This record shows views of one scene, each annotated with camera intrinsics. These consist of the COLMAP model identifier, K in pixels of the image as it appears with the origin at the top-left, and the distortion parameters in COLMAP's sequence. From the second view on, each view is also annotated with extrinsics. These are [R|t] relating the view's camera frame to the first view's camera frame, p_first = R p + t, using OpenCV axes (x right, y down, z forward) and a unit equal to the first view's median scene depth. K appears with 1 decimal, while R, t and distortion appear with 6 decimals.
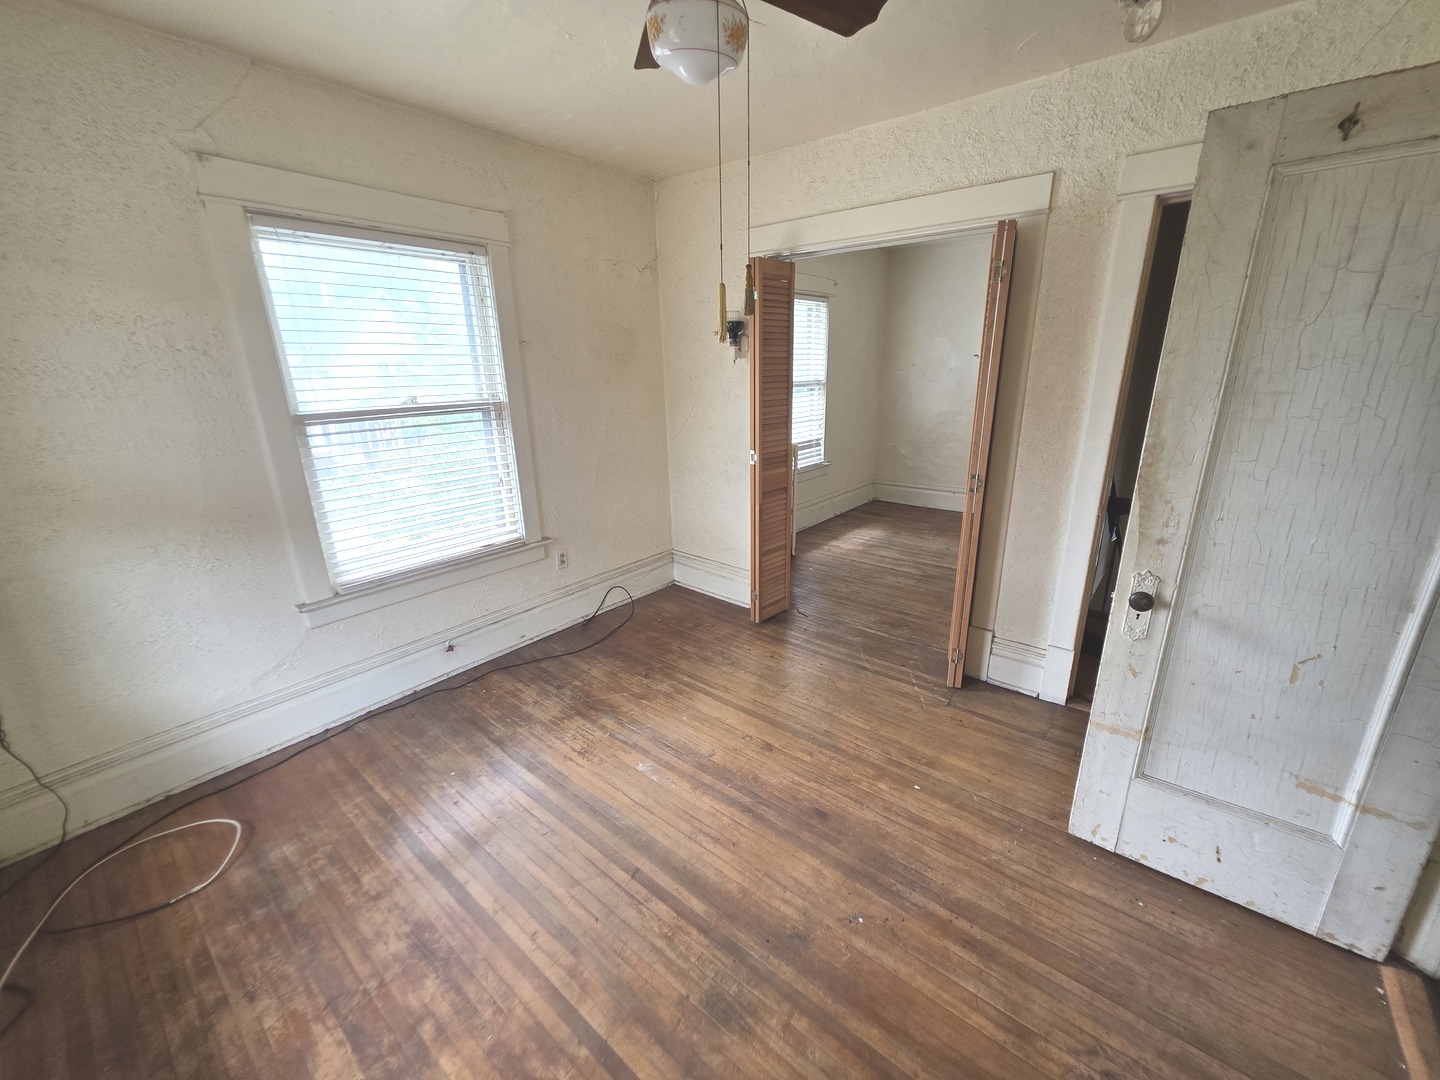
lens RADIAL K [[574.4, 0, 724.3], [0, 574.4, 539.6], [0, 0, 1]] dist [0.001621, -0.000426]
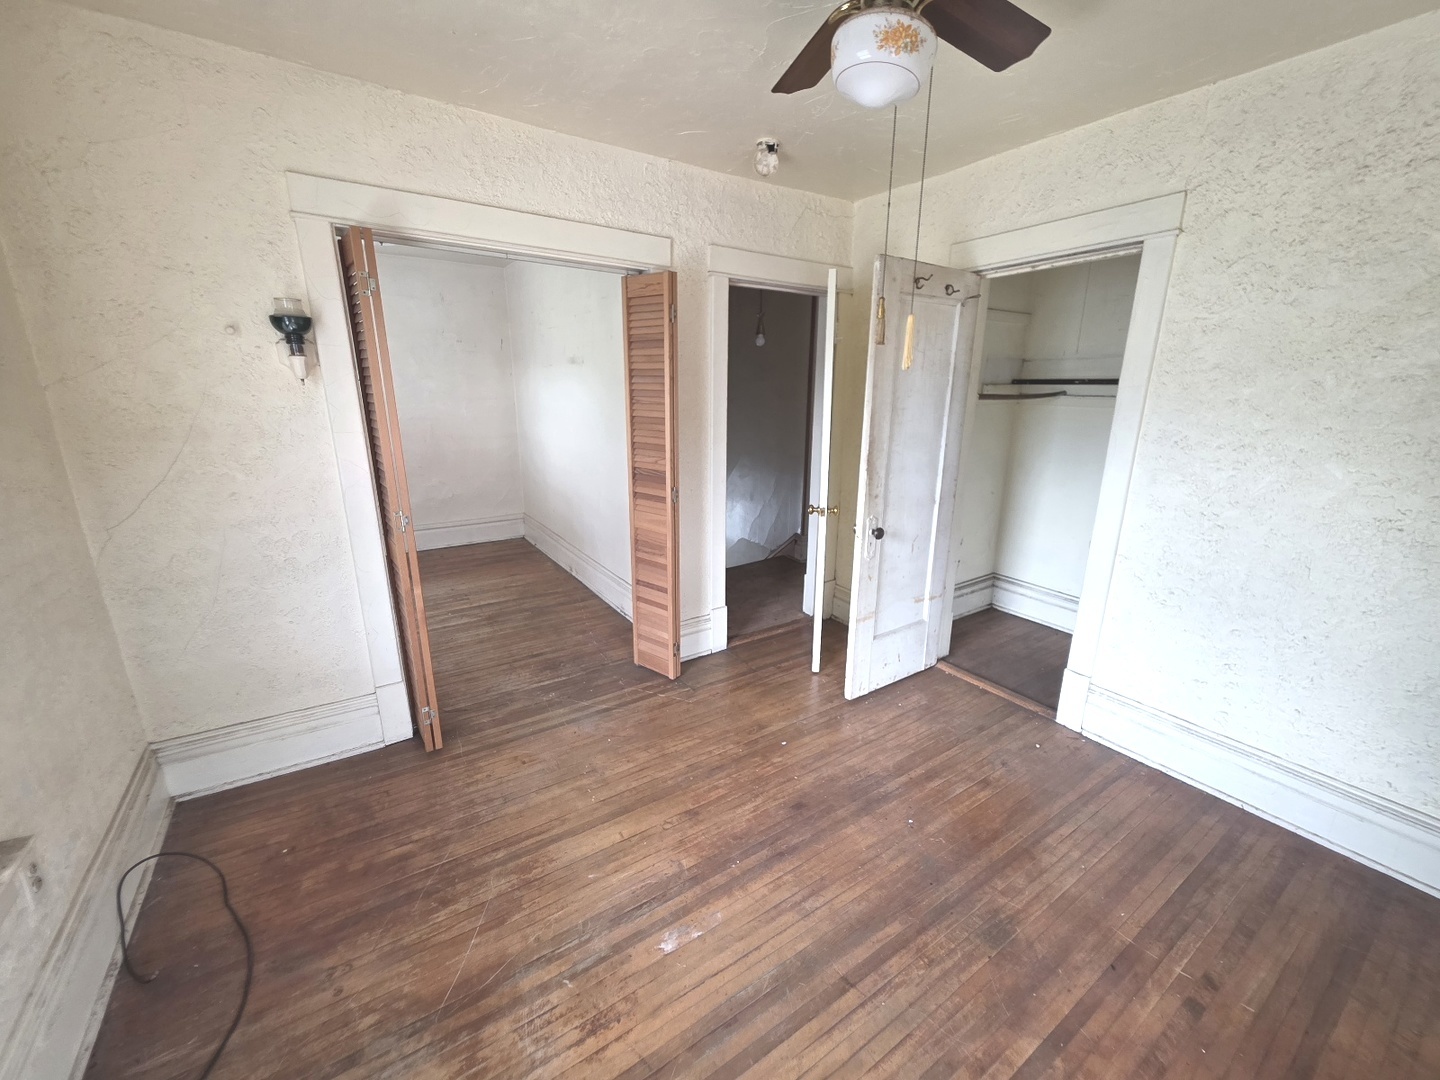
lens RADIAL K [[574.4, 0, 723.2], [0, 574.4, 538.9], [0, 0, 1]] dist [0.001621, -0.000426]
pose [[0.292418, -0.225368, 0.929355, -0.785114], [0.267792, 0.952249, 0.146660, -0.198014], [-0.918030, 0.205988, 0.338807, 0.691808]]
